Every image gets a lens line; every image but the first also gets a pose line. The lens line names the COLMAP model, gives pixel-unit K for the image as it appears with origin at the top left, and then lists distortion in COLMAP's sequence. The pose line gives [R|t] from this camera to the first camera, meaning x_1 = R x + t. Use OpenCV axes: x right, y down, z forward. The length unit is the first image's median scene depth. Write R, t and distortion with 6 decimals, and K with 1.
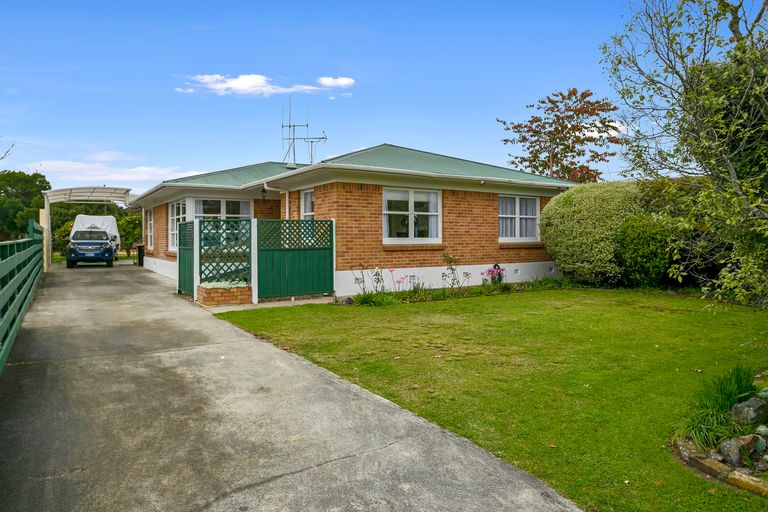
lens RADIAL K [[813.6, 0, 384.7], [0, 813.6, 254.6], [0, 0, 1]] dist [0.021391, 0.000000]
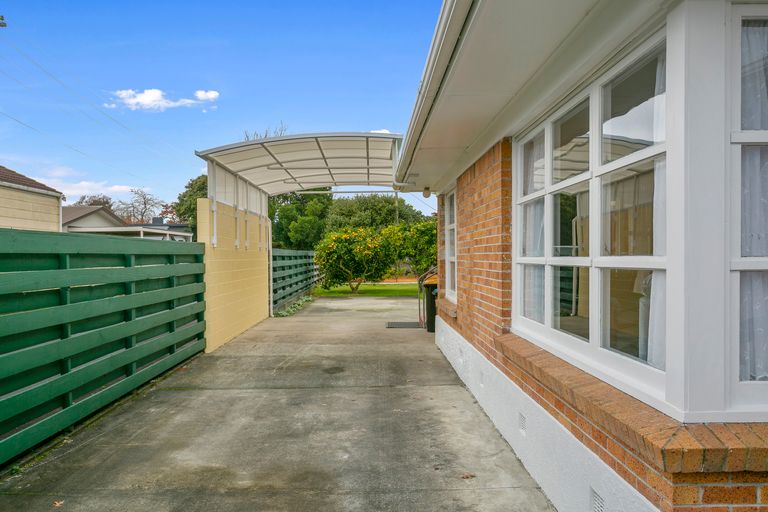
lens RADIAL K [[752.4, 0, 384.2], [0, 752.4, 256.6], [0, 0, 1]] dist [0.002063, 0.000000]
pose [[0.925856, -0.001557, -0.377873, -0.188097], [-0.003454, 0.999915, -0.012583, -0.021672], [0.377860, 0.012955, 0.925772, 0.677623]]
